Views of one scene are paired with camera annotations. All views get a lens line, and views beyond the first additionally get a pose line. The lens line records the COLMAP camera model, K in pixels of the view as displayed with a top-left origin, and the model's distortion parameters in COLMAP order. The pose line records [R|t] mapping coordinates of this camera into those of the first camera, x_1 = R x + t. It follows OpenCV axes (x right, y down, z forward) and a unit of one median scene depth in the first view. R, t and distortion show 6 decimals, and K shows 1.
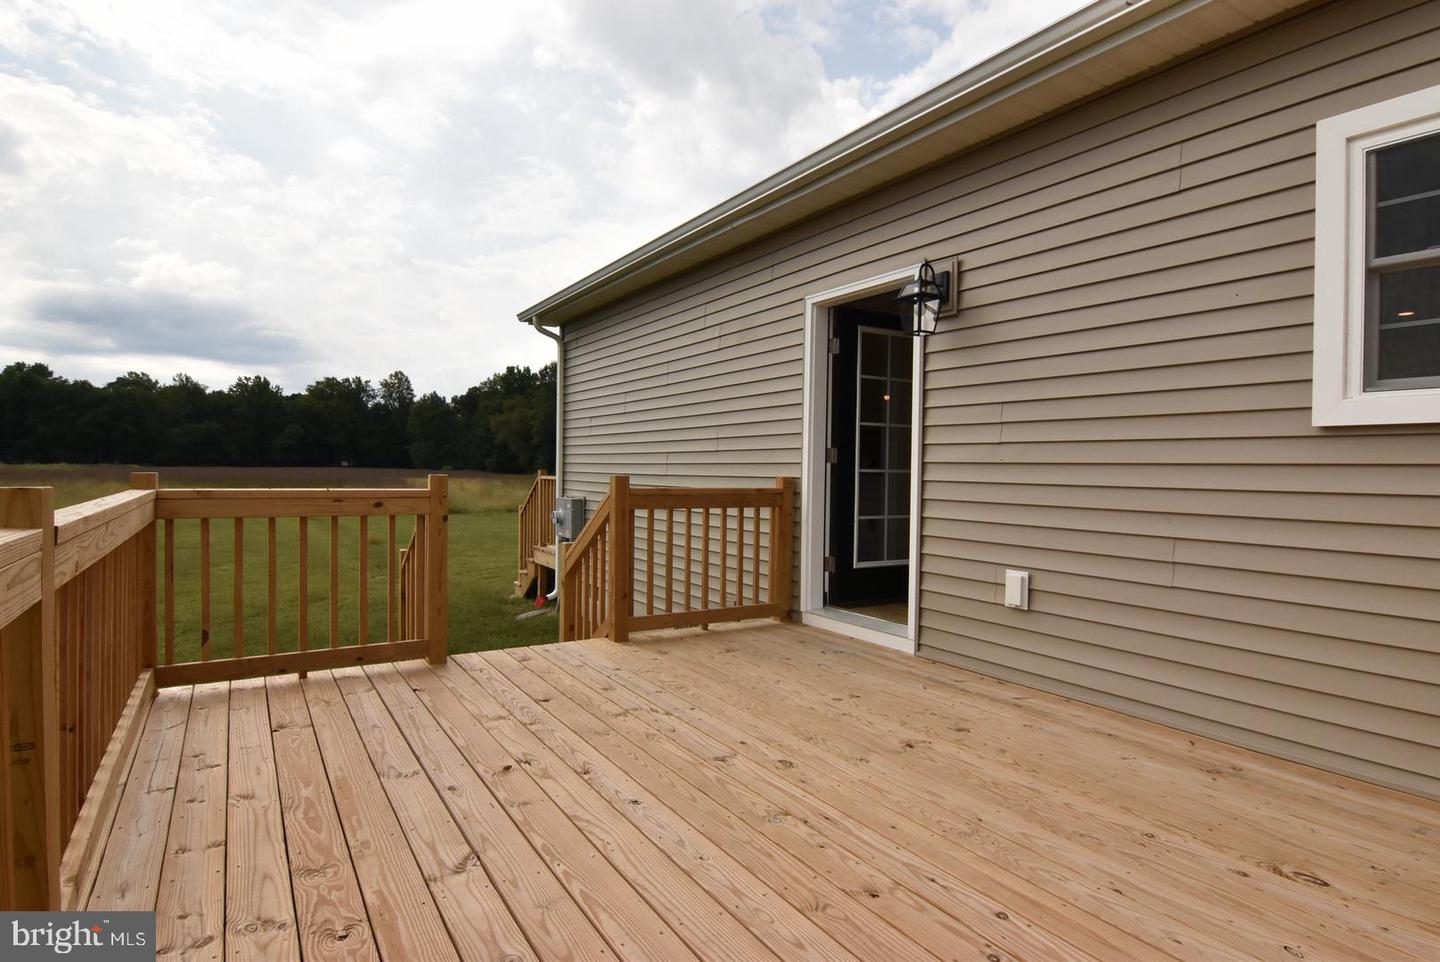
lens RADIAL K [[763.6, 0, 724.4], [0, 763.6, 479.9], [0, 0, 1]] dist [0.002526, -0.019873]
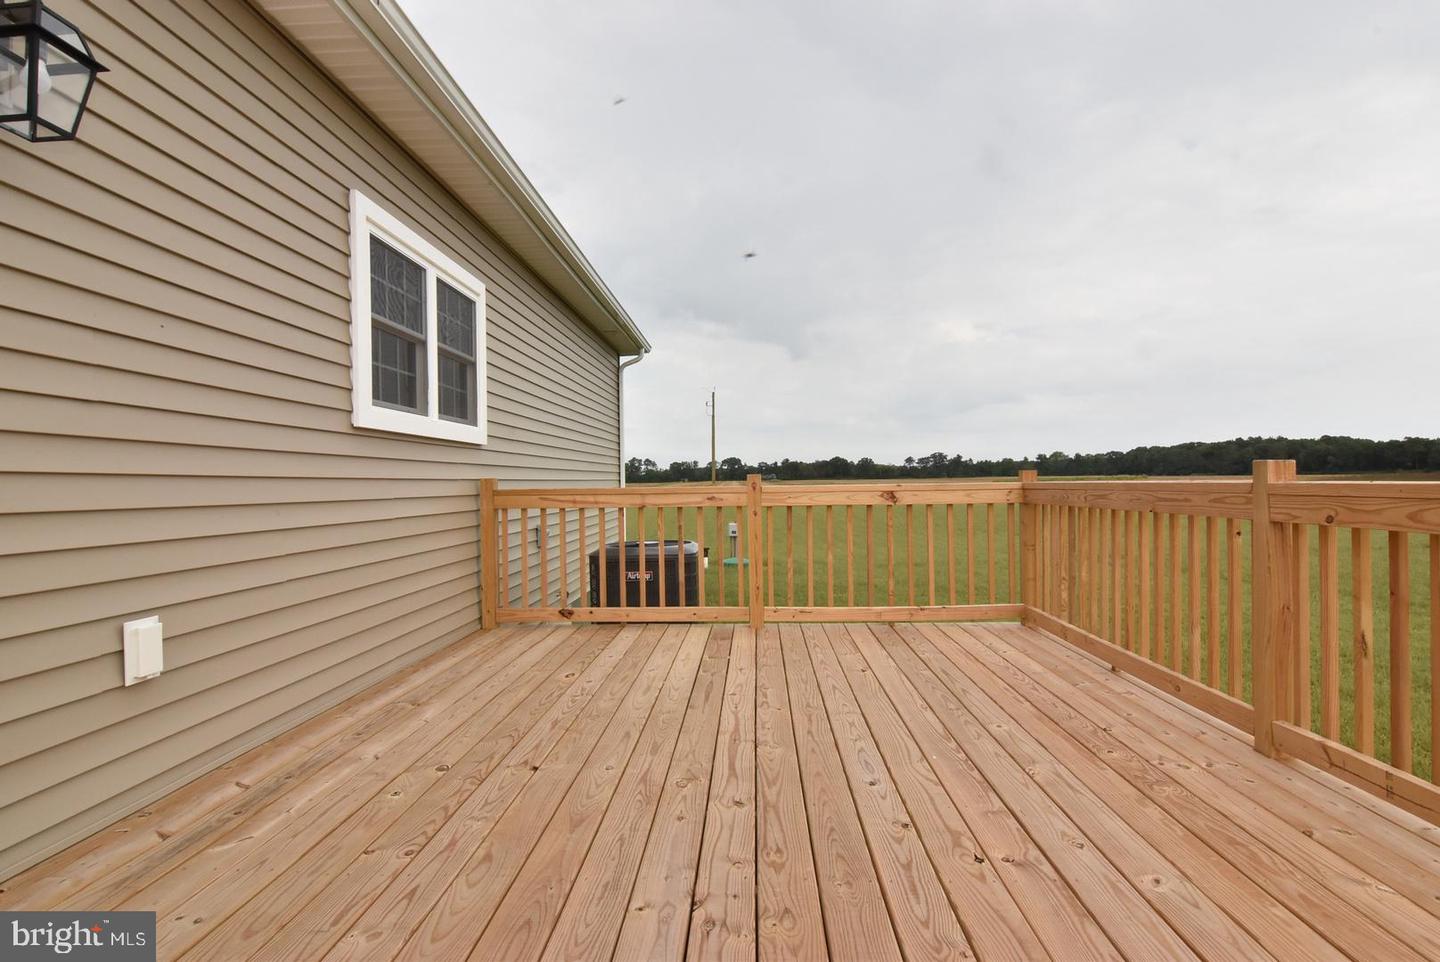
lens RADIAL K [[763.6, 0, 724.4], [0, 763.6, 479.9], [0, 0, 1]] dist [0.002526, -0.019873]
pose [[-0.820528, -0.000494, 0.571606, -0.466226], [0.011540, 0.999781, 0.017429, 0.005726], [-0.571490, 0.020898, -0.820343, 1.698507]]
